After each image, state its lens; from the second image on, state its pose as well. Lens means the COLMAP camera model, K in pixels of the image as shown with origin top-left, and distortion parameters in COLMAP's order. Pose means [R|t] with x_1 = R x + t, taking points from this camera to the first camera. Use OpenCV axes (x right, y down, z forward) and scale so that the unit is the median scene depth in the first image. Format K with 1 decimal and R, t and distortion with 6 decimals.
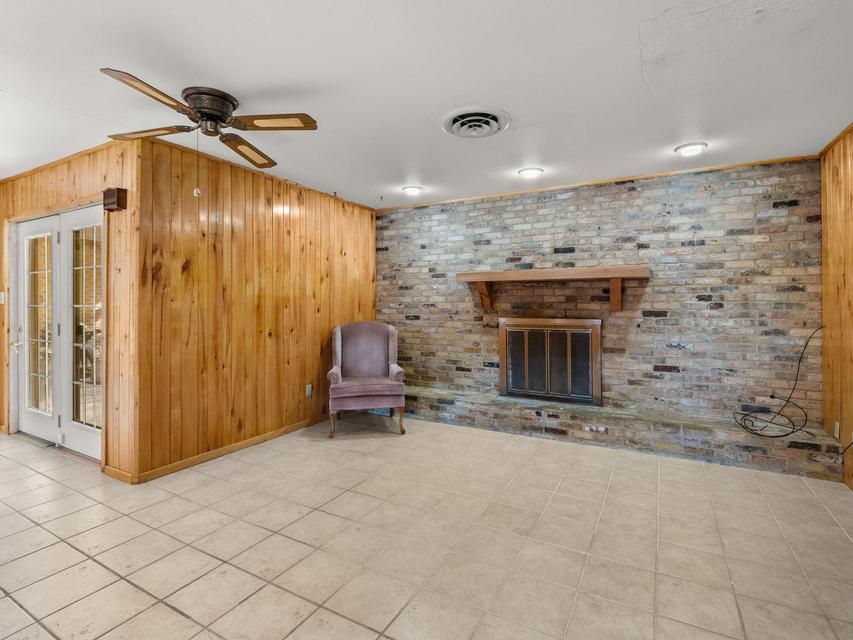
lens RADIAL K [[420.0, 0, 438.2], [0, 420.0, 300.9], [0, 0, 1]] dist [0.000113, 0.000271]
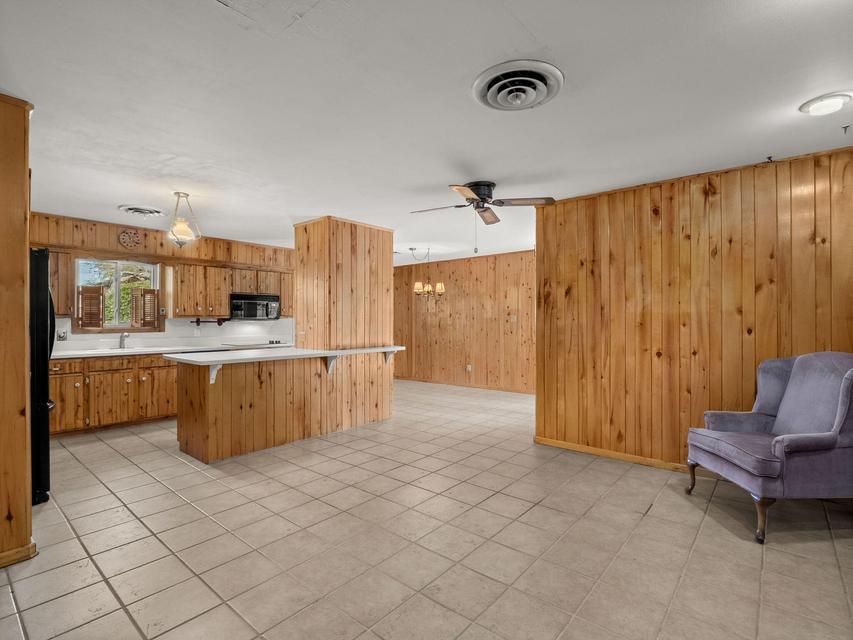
lens RADIAL K [[420.0, 0, 427.1], [0, 420.0, 319.2], [0, 0, 1]] dist [0.000113, 0.000271]
pose [[-0.195093, -0.001082, -0.980784, 0.659924], [0.004566, 0.999988, -0.002012, 0.001969], [0.980774, -0.004871, -0.195086, 0.740606]]
